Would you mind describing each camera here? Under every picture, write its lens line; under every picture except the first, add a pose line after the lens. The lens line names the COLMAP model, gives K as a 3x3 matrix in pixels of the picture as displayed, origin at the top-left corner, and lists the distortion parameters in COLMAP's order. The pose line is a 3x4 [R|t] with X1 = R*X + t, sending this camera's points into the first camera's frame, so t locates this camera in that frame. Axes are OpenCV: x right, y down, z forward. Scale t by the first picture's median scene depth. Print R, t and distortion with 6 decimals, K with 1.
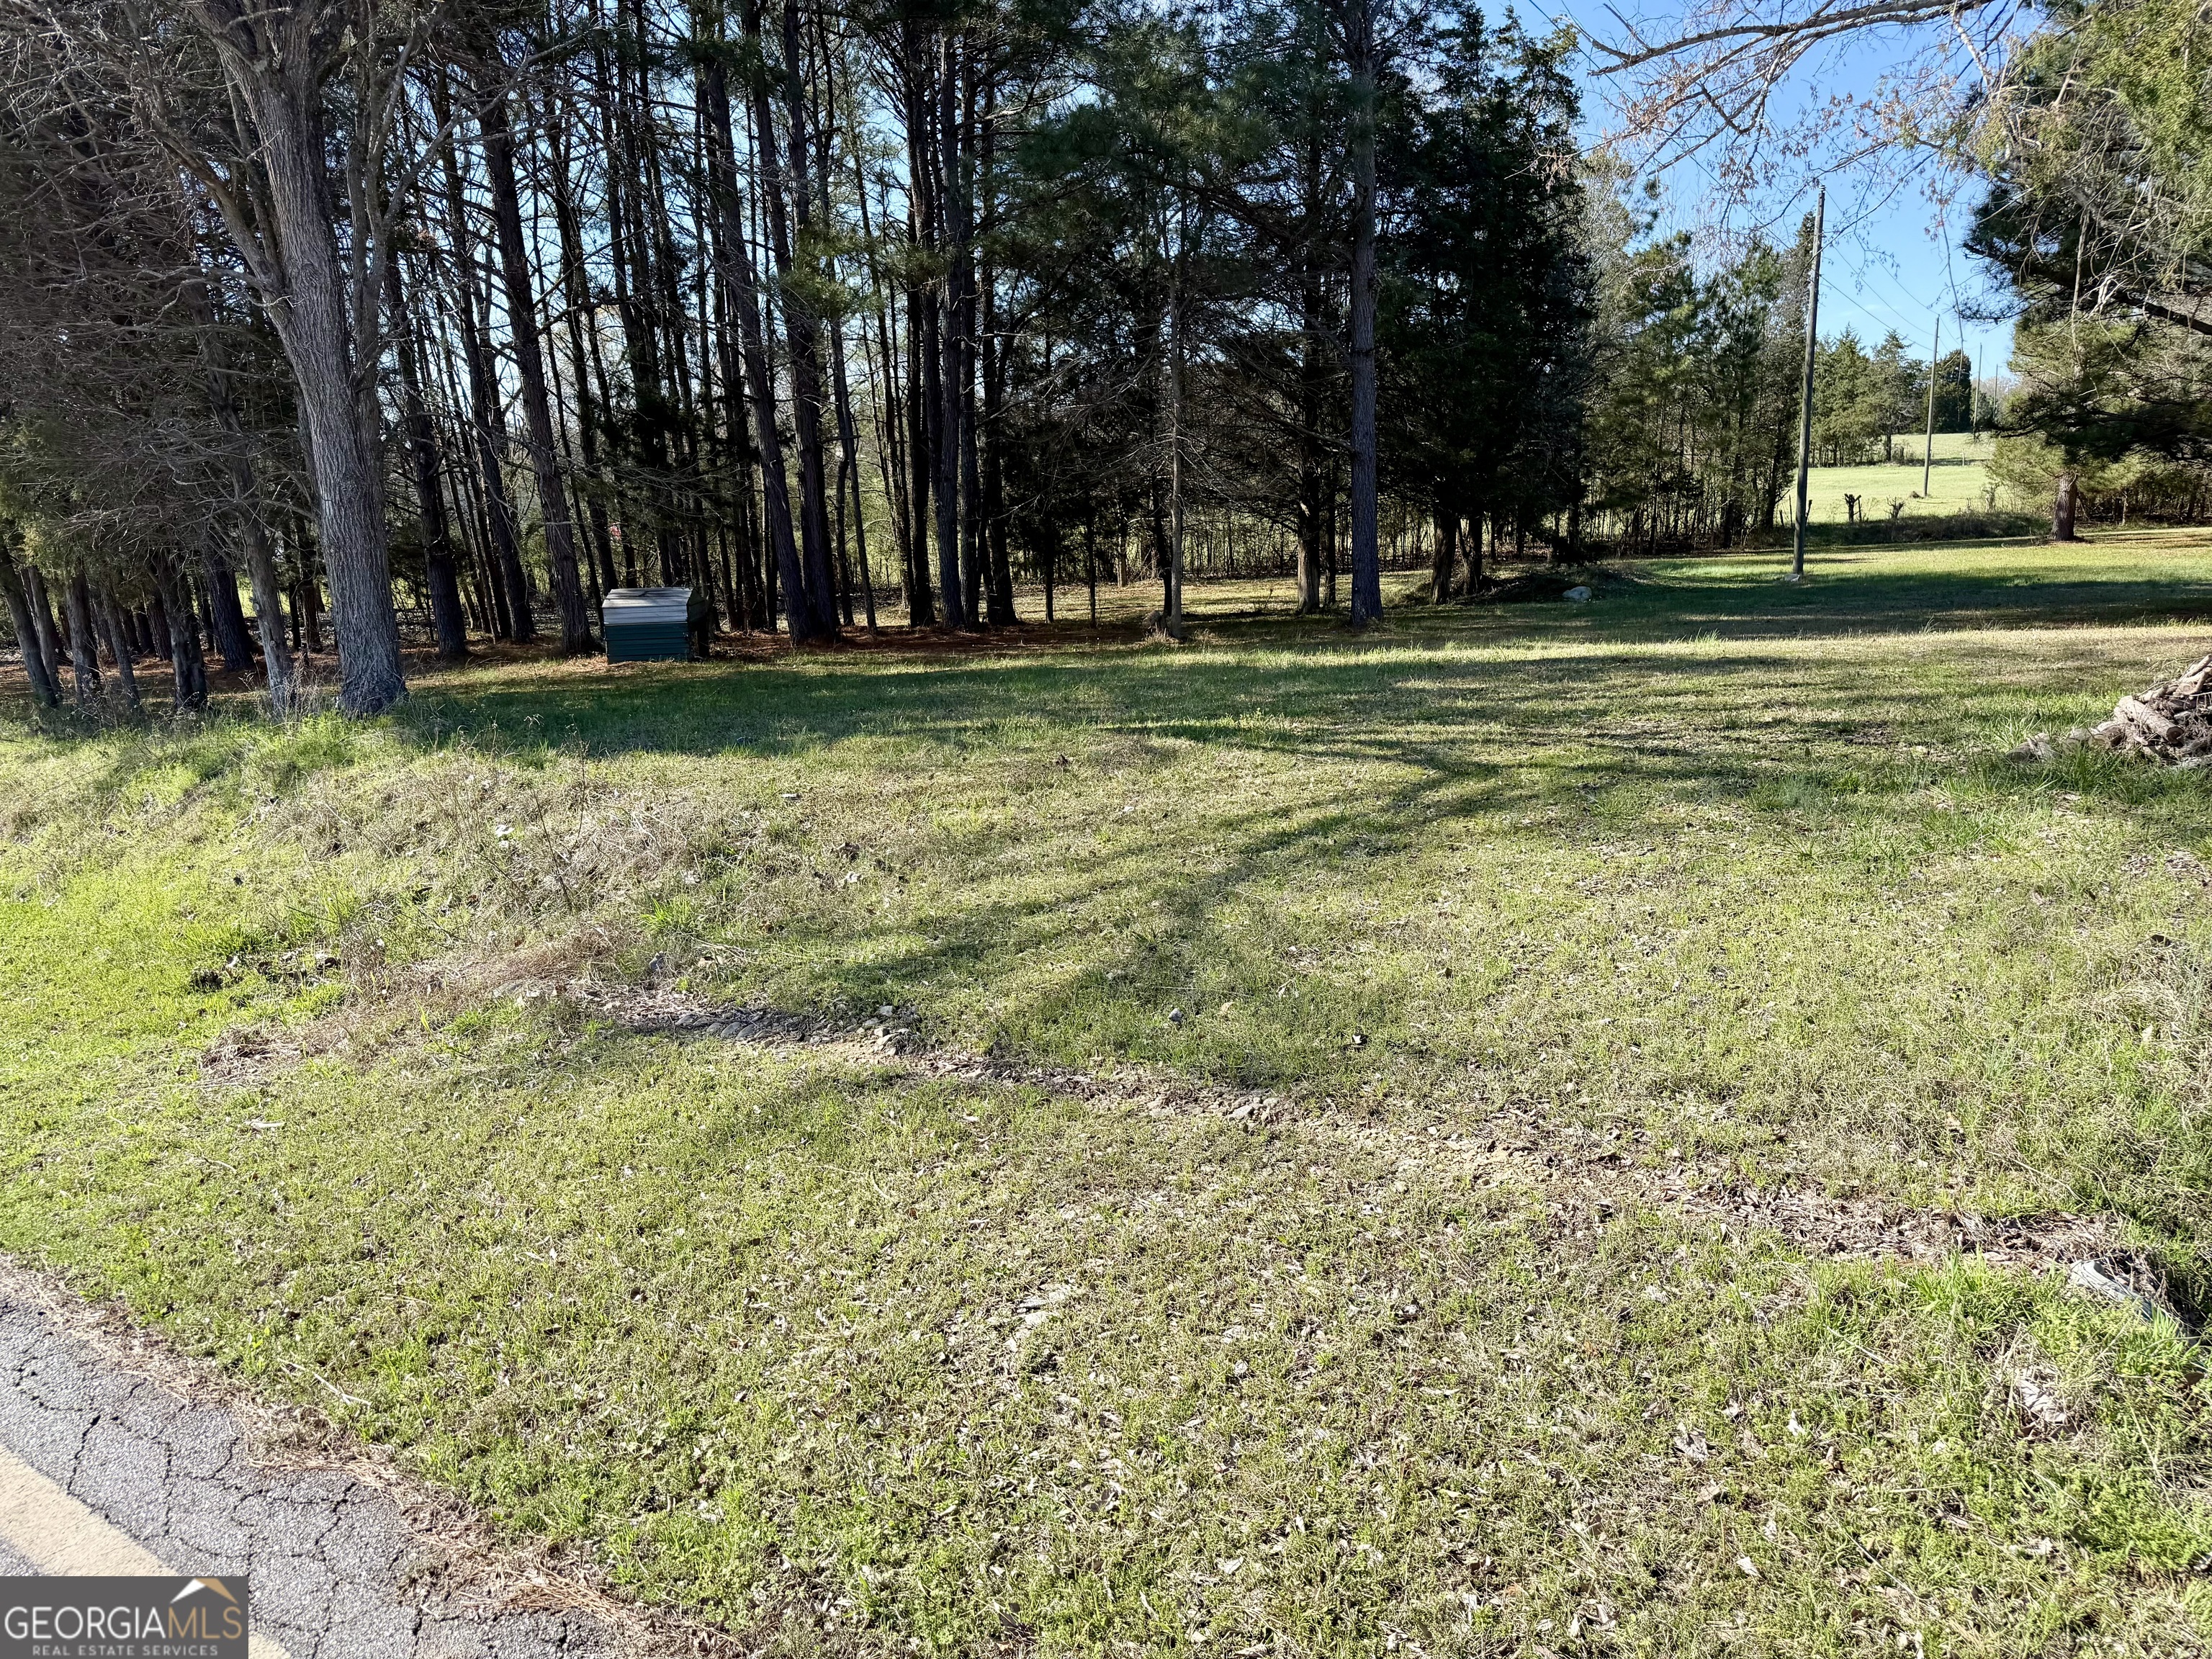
lens RADIAL K [[1552.7, 0, 1106.0], [0, 1552.7, 829.5], [0, 0, 1]] dist [0.094739, -0.115292]
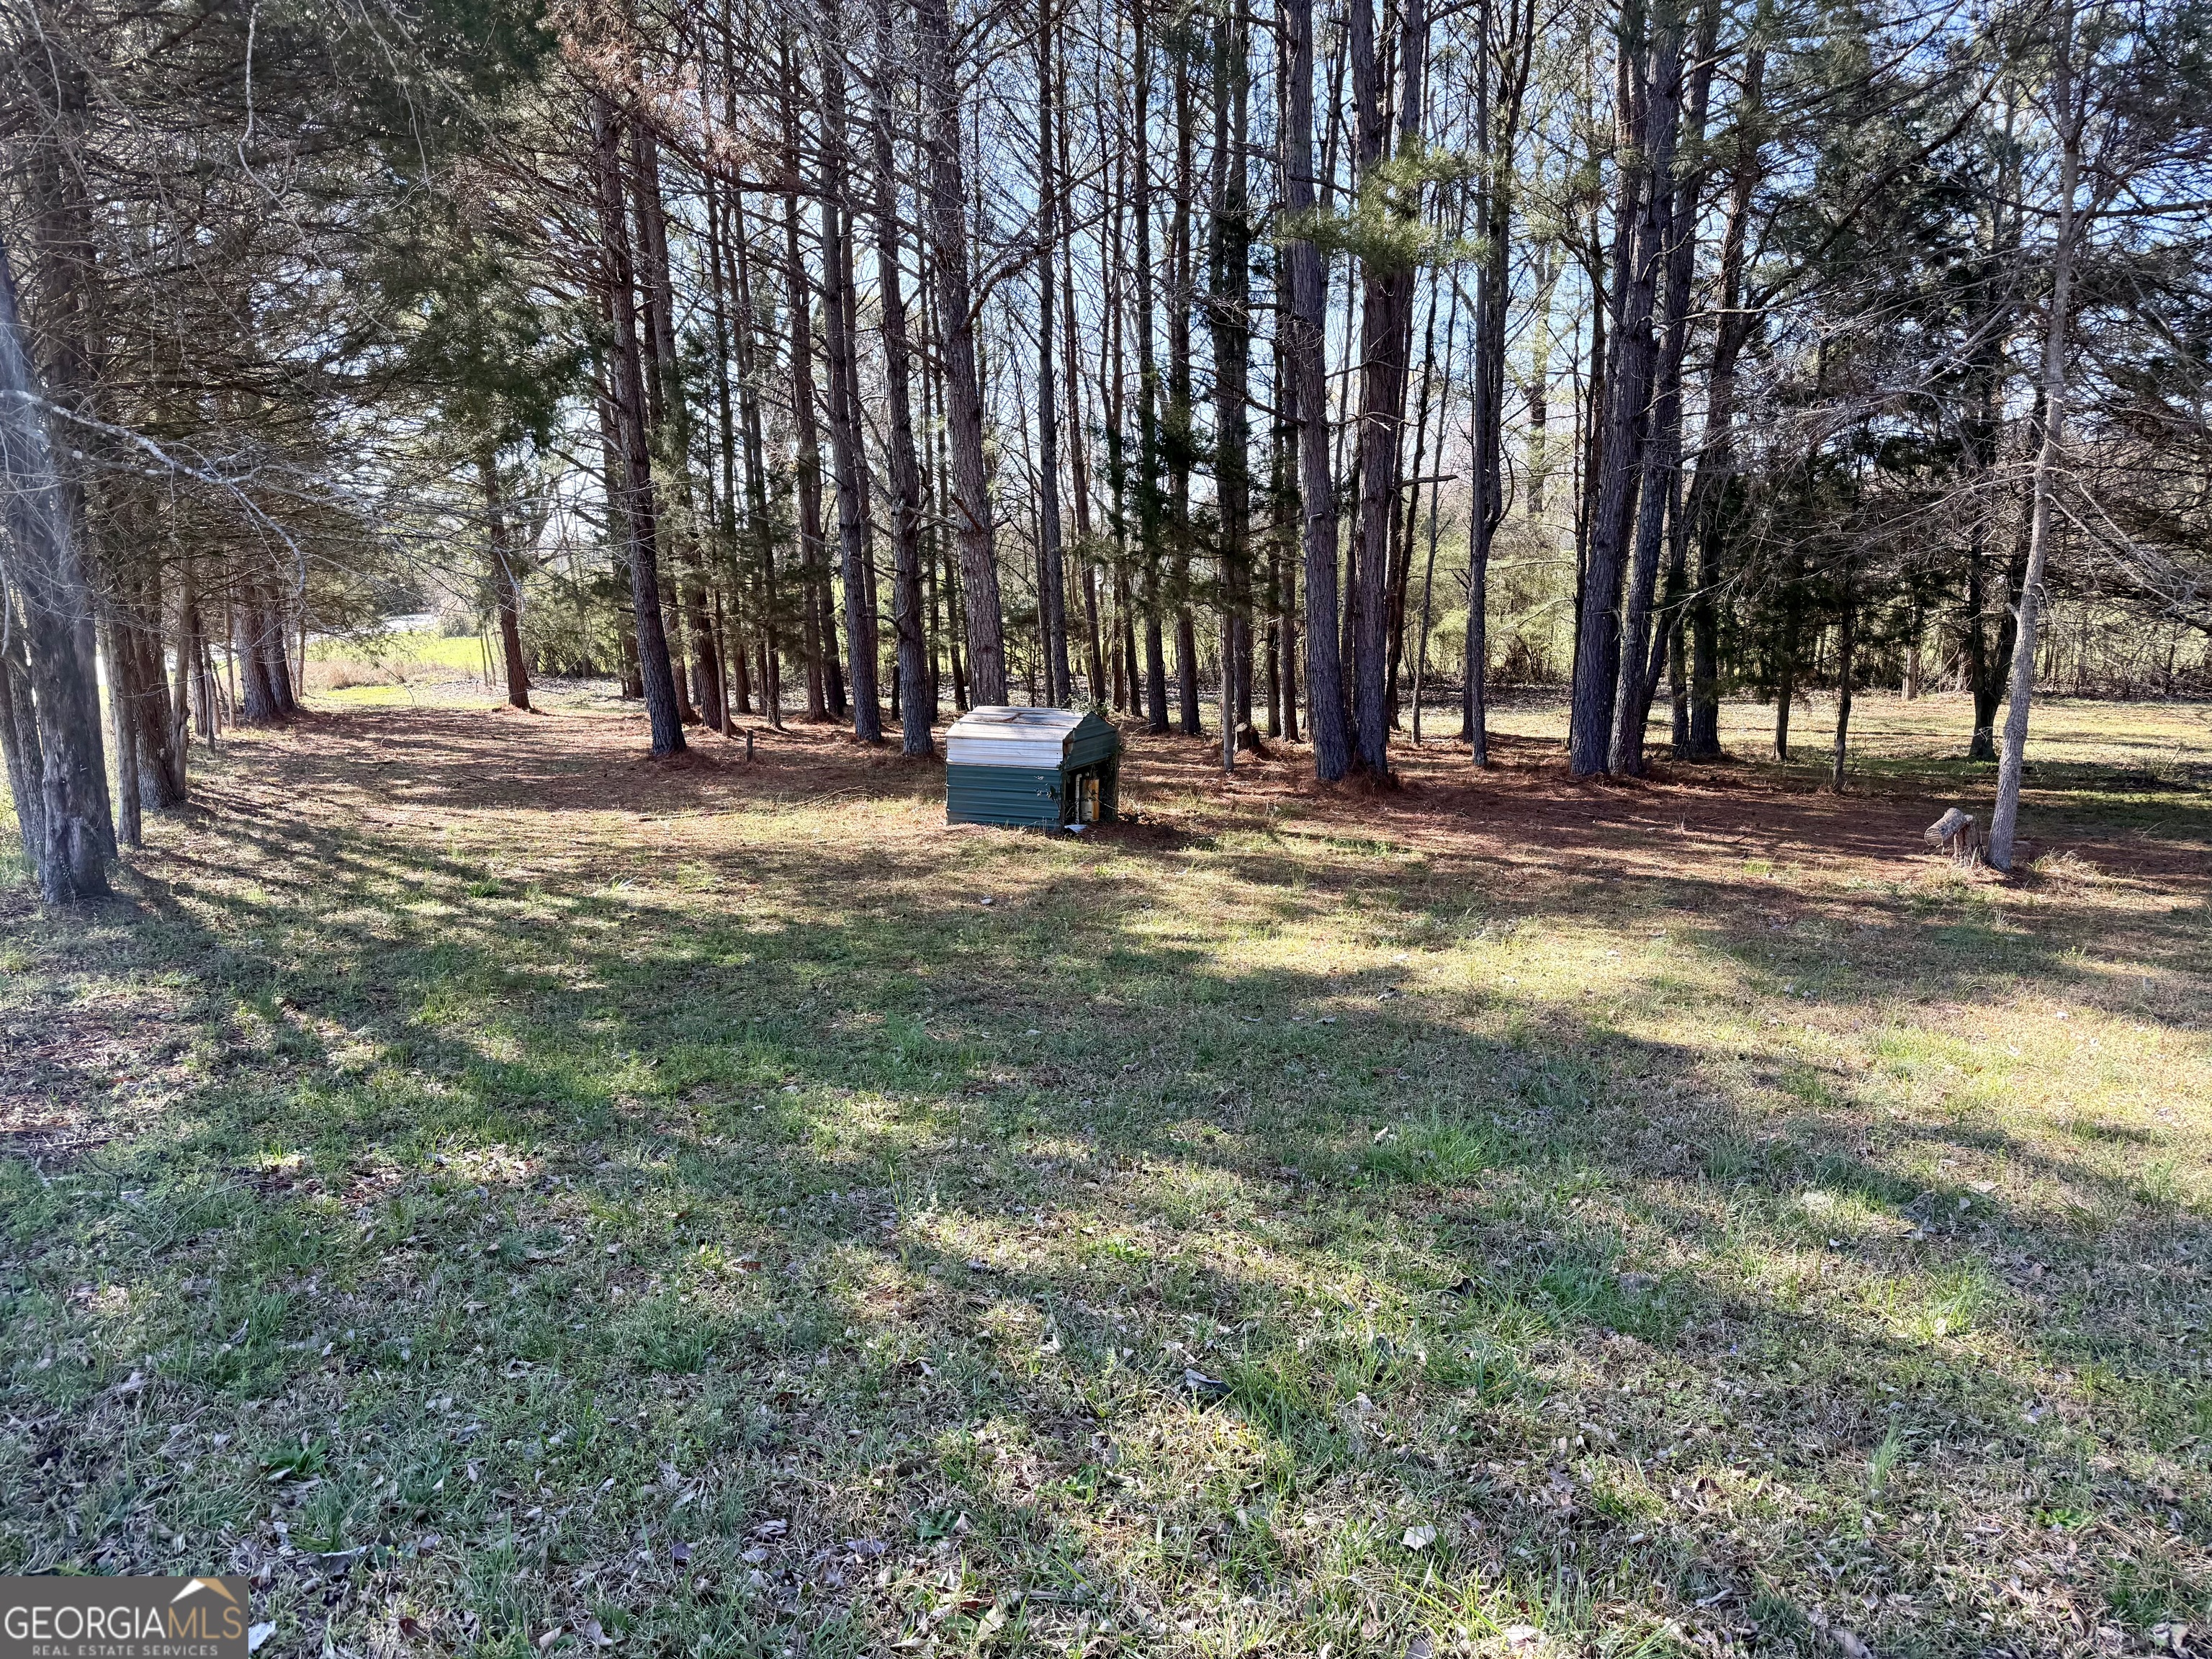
lens RADIAL K [[1552.7, 0, 1106.0], [0, 1552.7, 829.5], [0, 0, 1]] dist [0.094739, -0.115292]
pose [[0.893544, 0.106067, -0.436266, 0.006588], [-0.124790, 0.992079, -0.014392, -0.061034], [0.431284, 0.067302, 0.899702, 0.279206]]
